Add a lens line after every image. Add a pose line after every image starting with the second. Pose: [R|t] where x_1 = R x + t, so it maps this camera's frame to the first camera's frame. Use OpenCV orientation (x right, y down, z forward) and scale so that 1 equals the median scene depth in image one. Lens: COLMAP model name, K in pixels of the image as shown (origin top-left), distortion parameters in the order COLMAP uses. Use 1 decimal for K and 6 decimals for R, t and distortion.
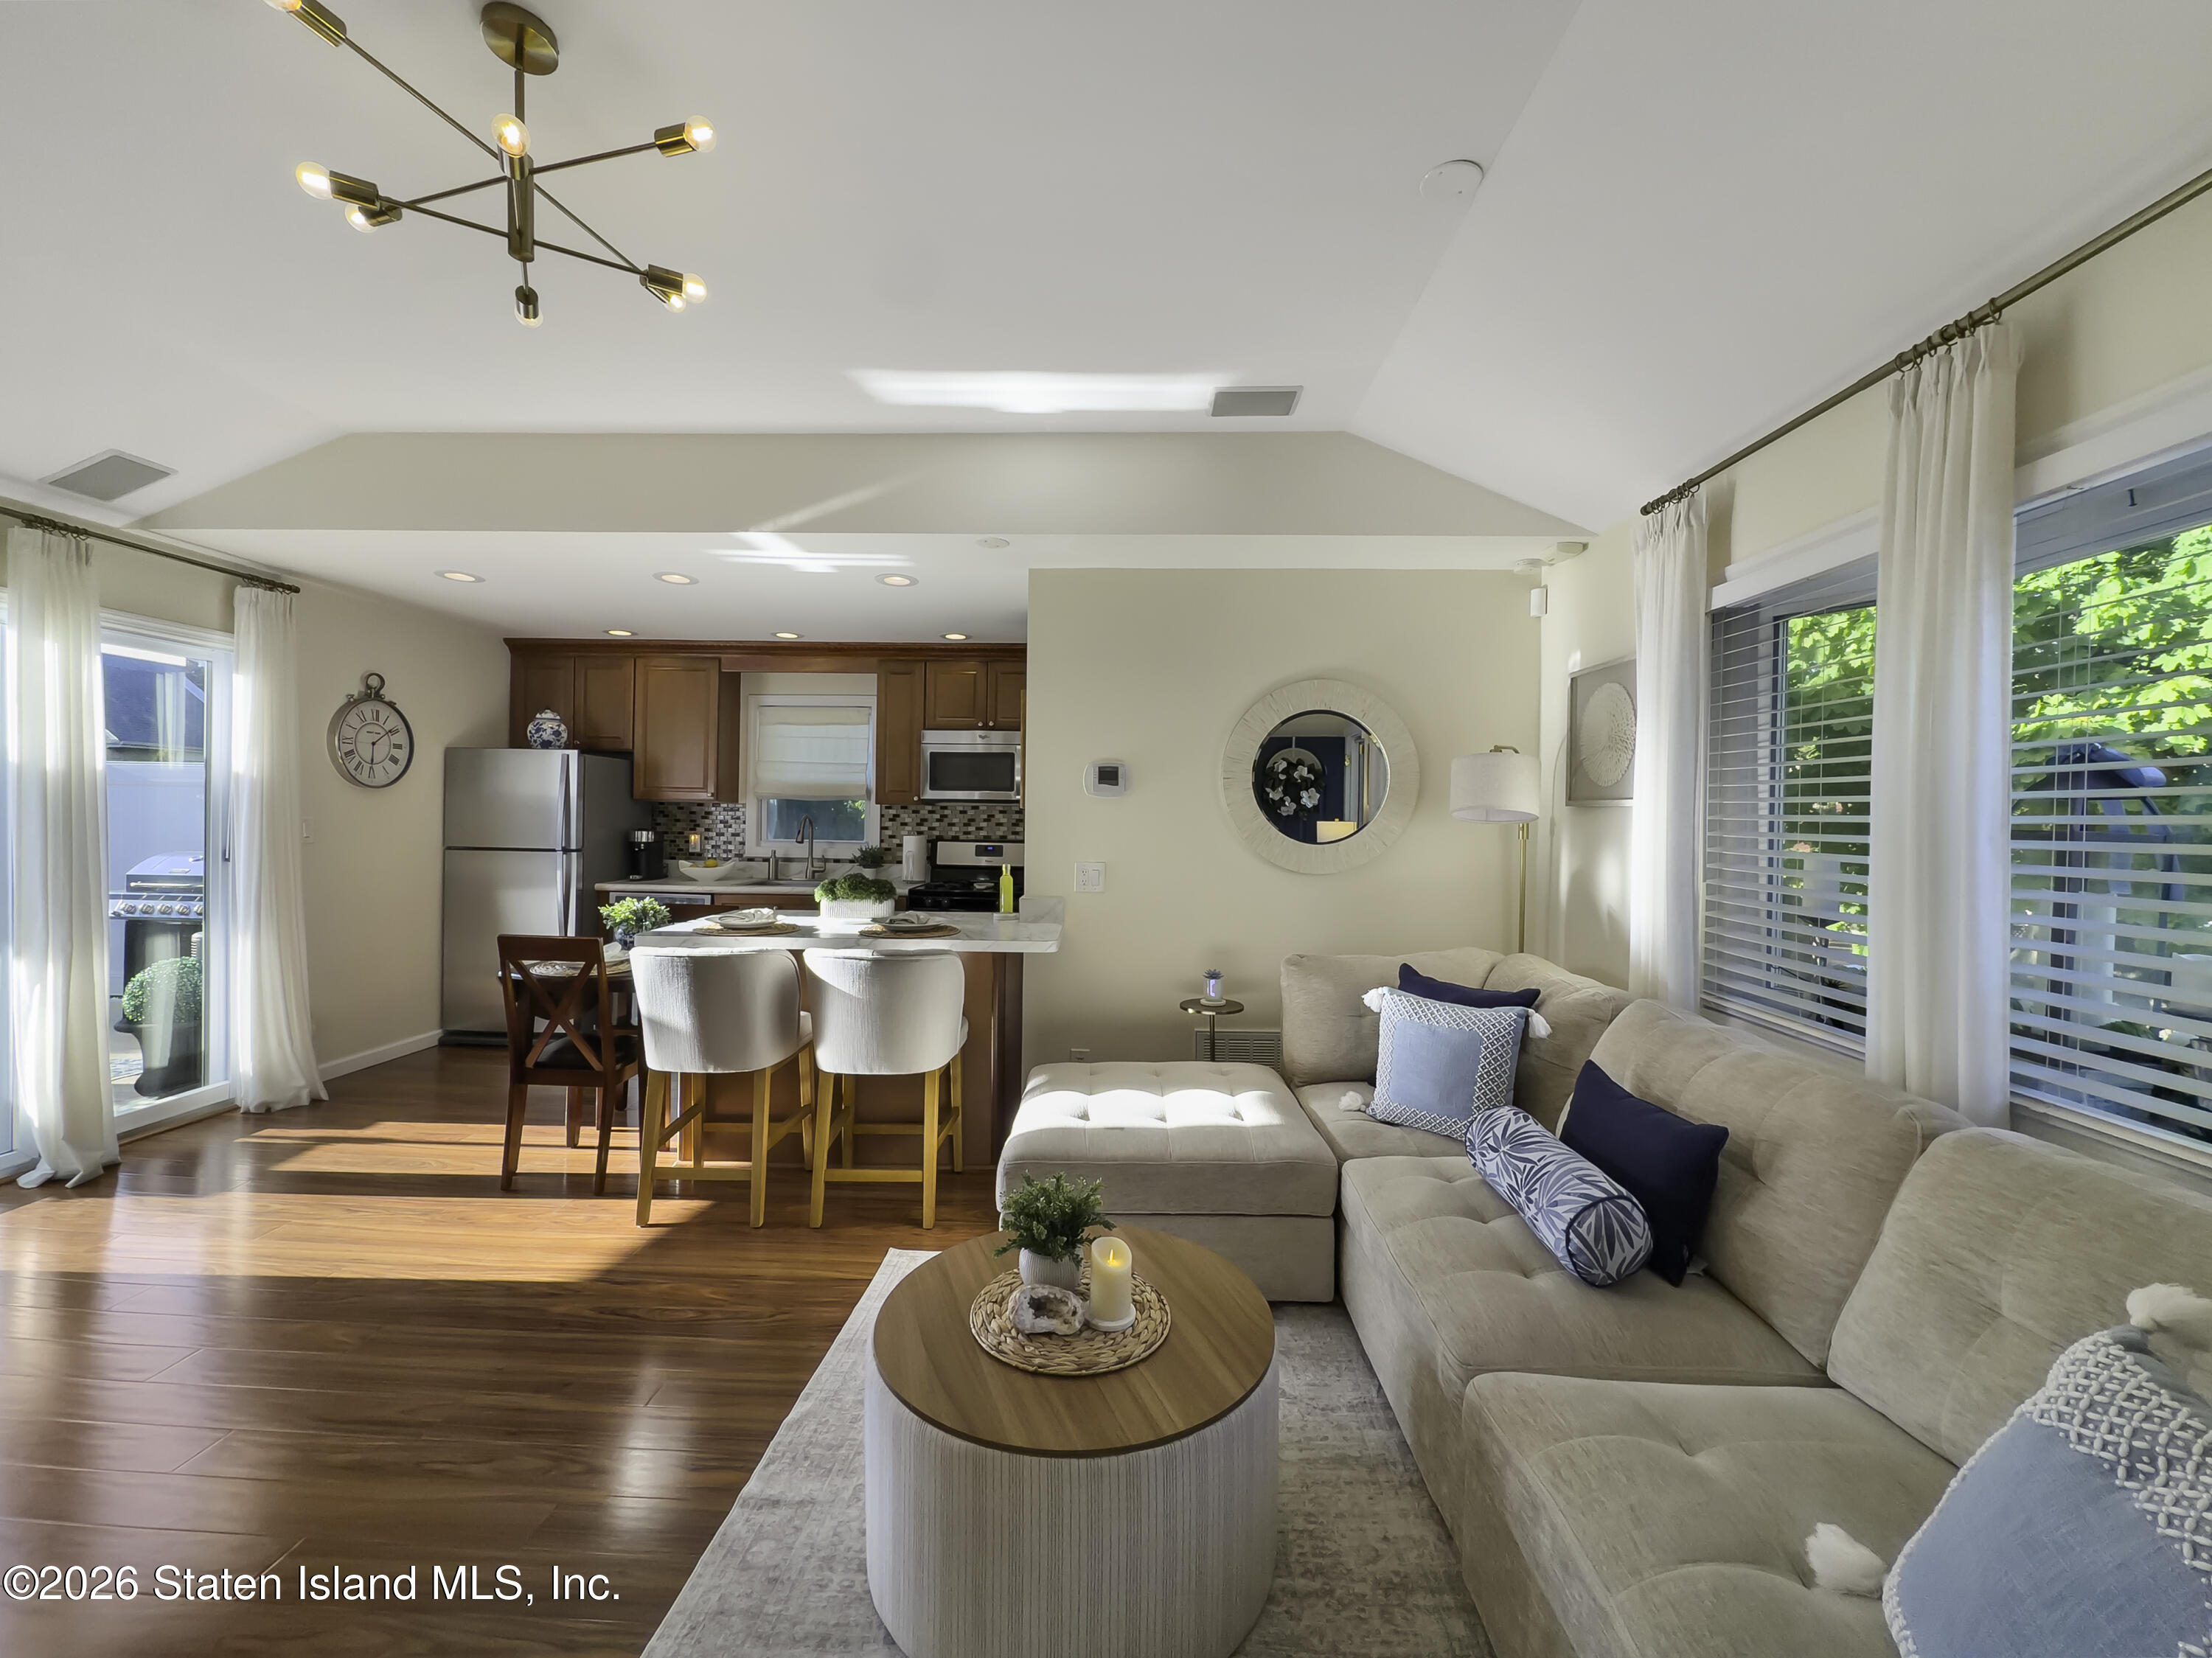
lens RADIAL K [[891.5, 0, 1102.2], [0, 891.5, 825.1], [0, 0, 1]] dist [0.001356, -0.000214]
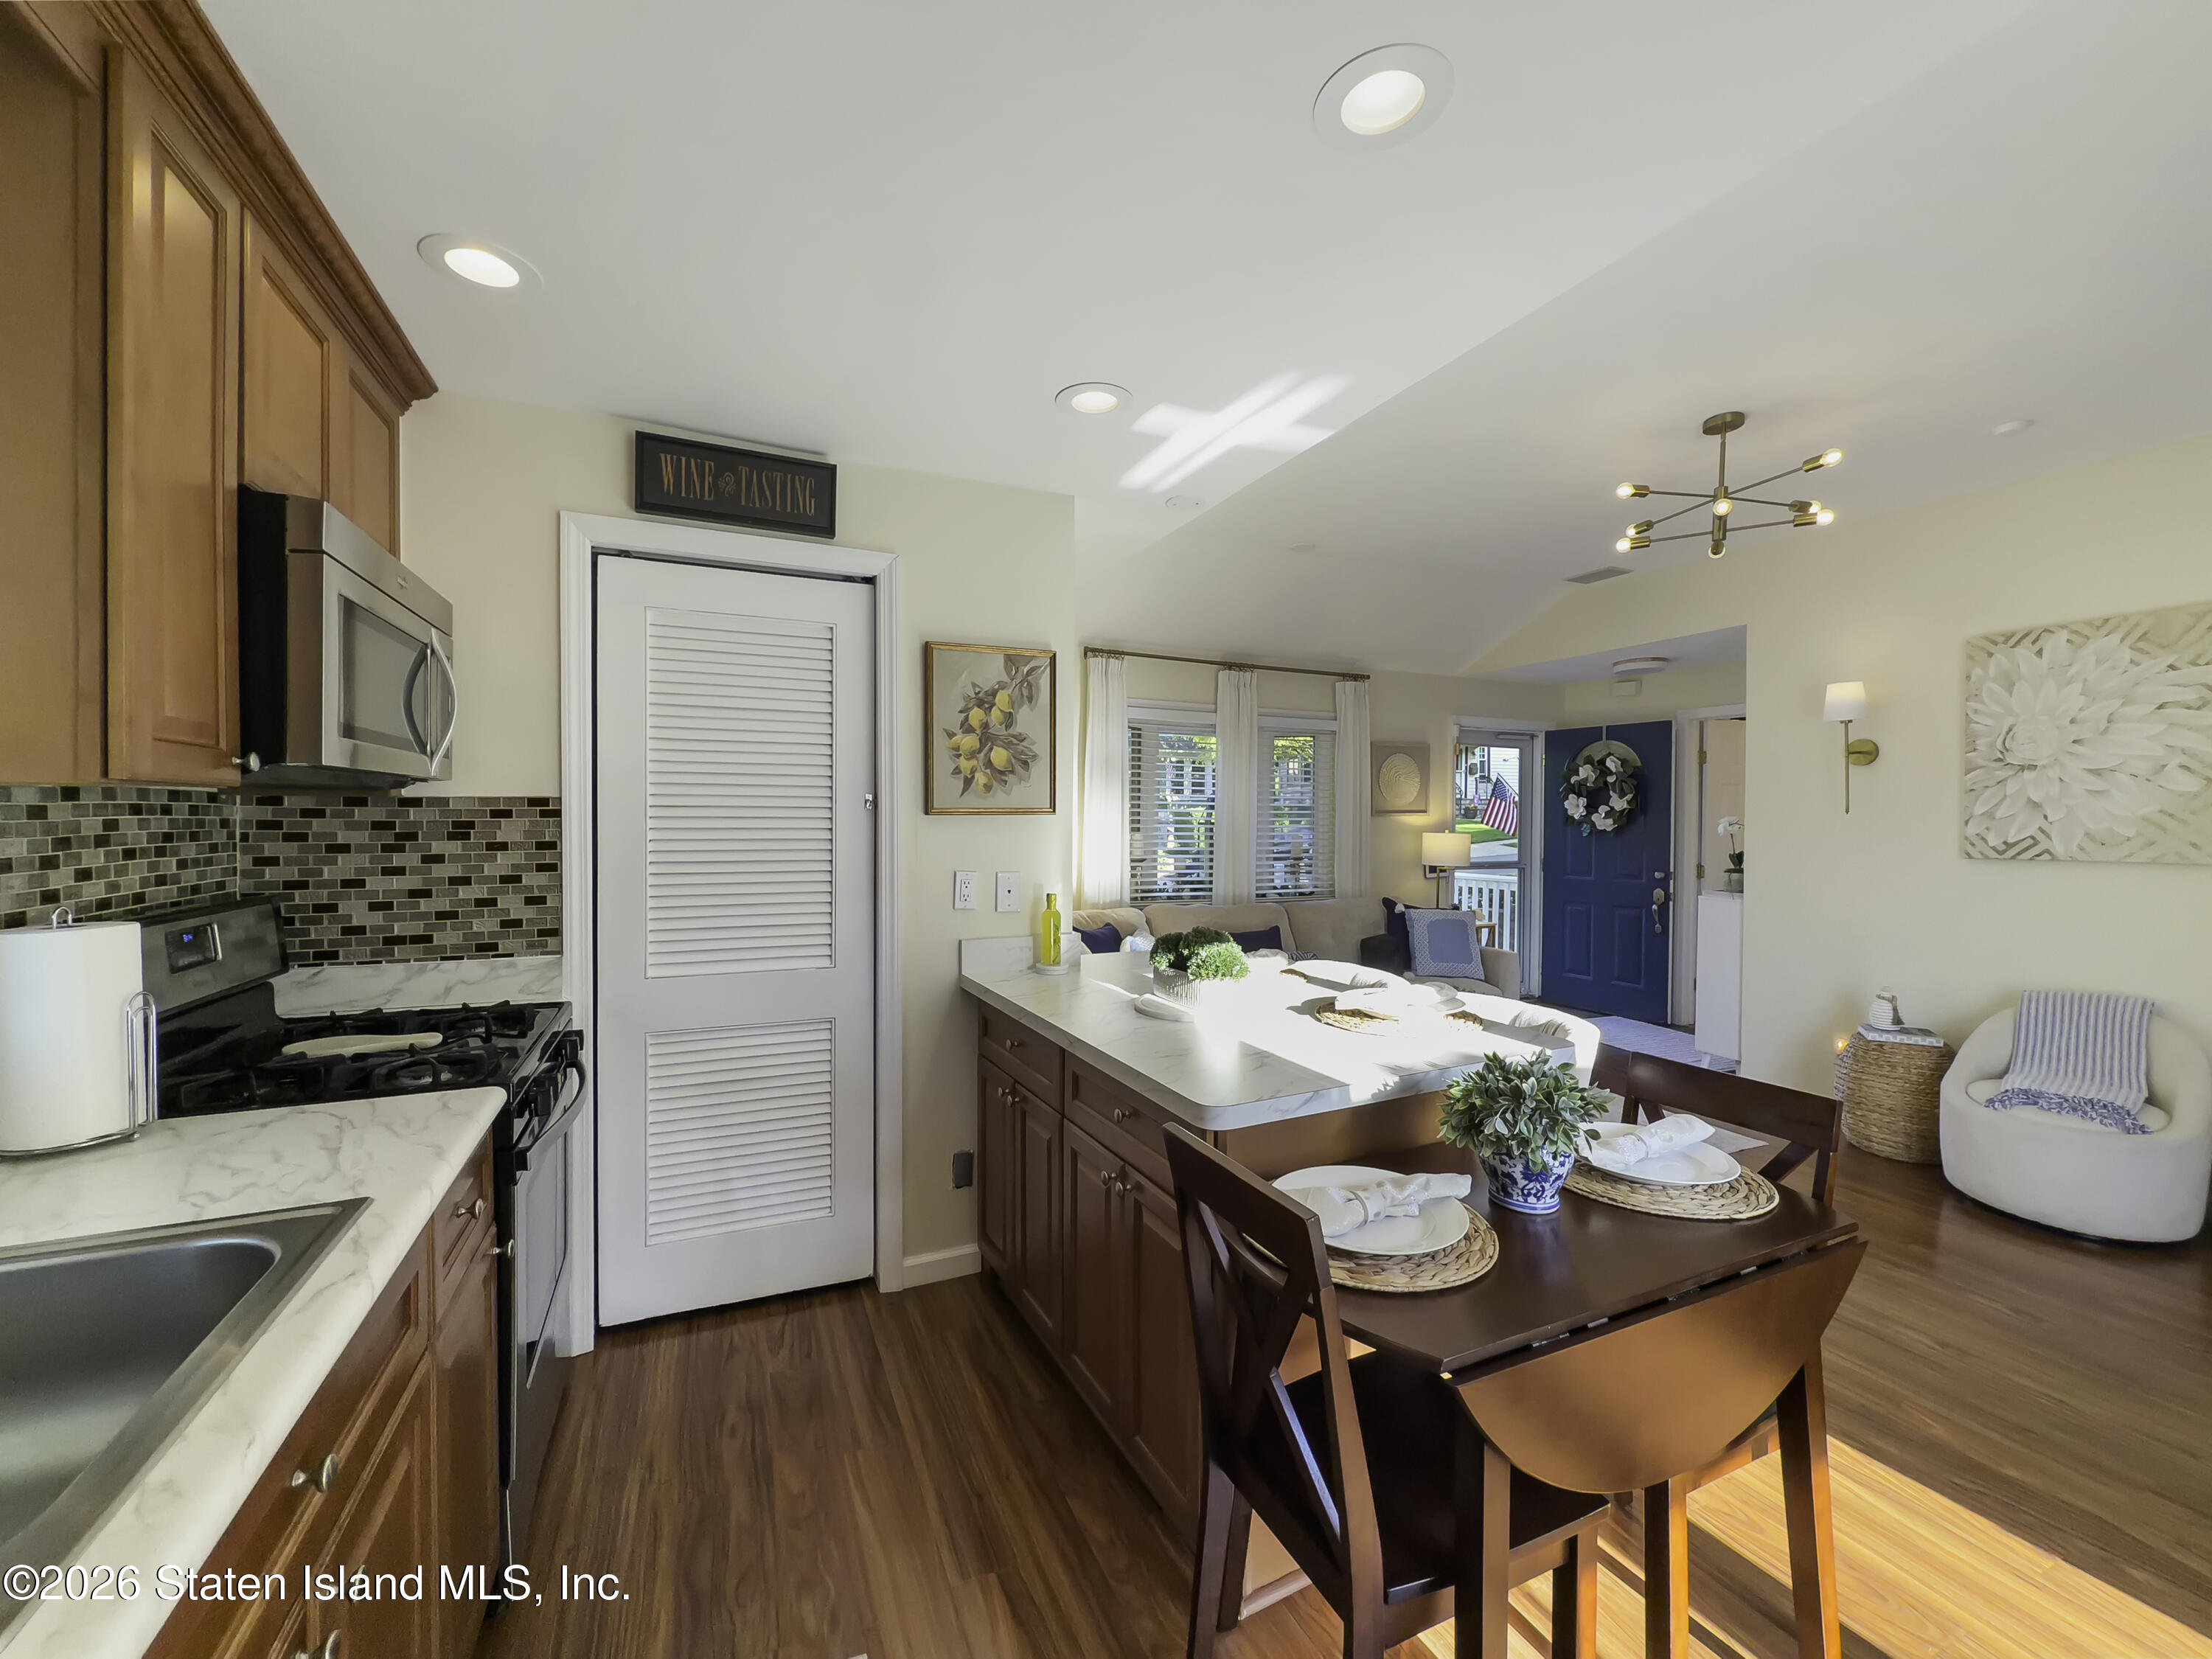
lens RADIAL K [[885.4, 0, 1103.6], [0, 885.4, 831.0], [0, 0, 1]] dist [-0.001291, -0.000167]
pose [[-0.445234, -0.033160, 0.894800, -0.622493], [-0.008346, 0.999424, 0.032884, -0.024421], [-0.895375, 0.007173, -0.445255, 1.060459]]
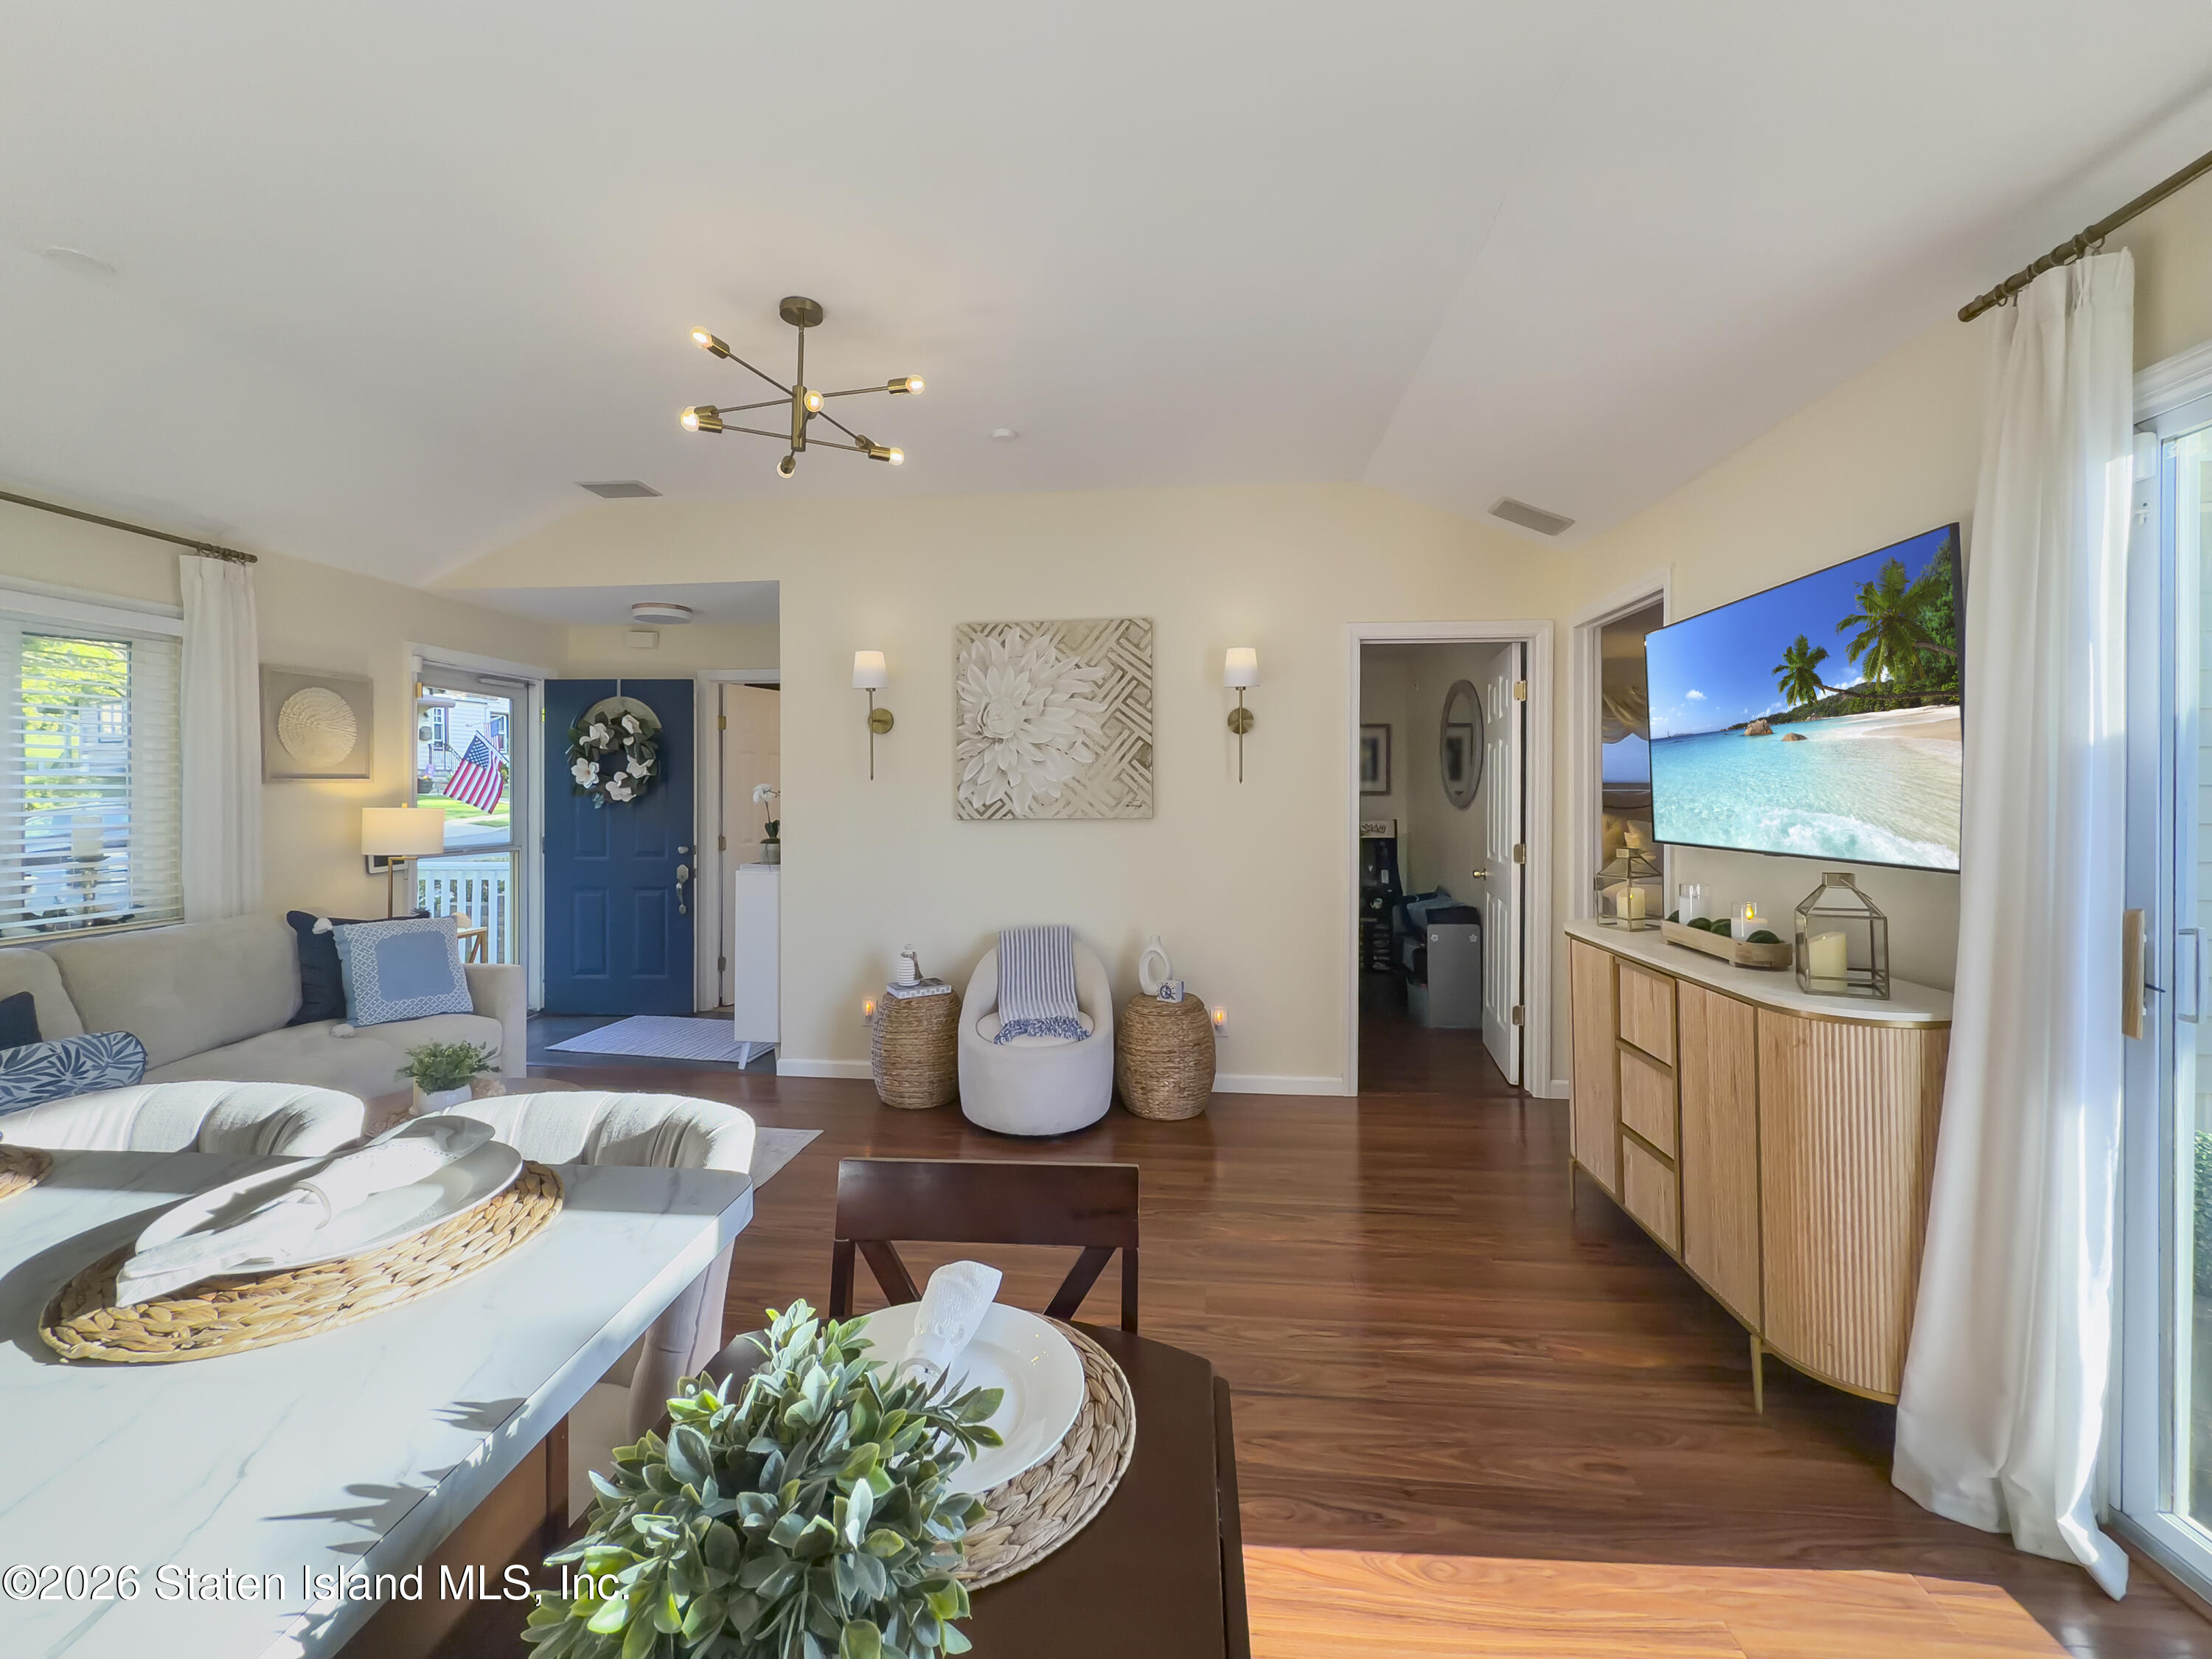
lens RADIAL K [[897.4, 0, 1106.6], [0, 897.4, 795.8], [0, 0, 1]] dist [-0.001055, -0.000223]
pose [[-0.997902, -0.016511, 0.062603, -0.460441], [-0.016067, 0.999842, 0.007584, -0.013663], [-0.062718, 0.006562, -0.998010, 0.904021]]
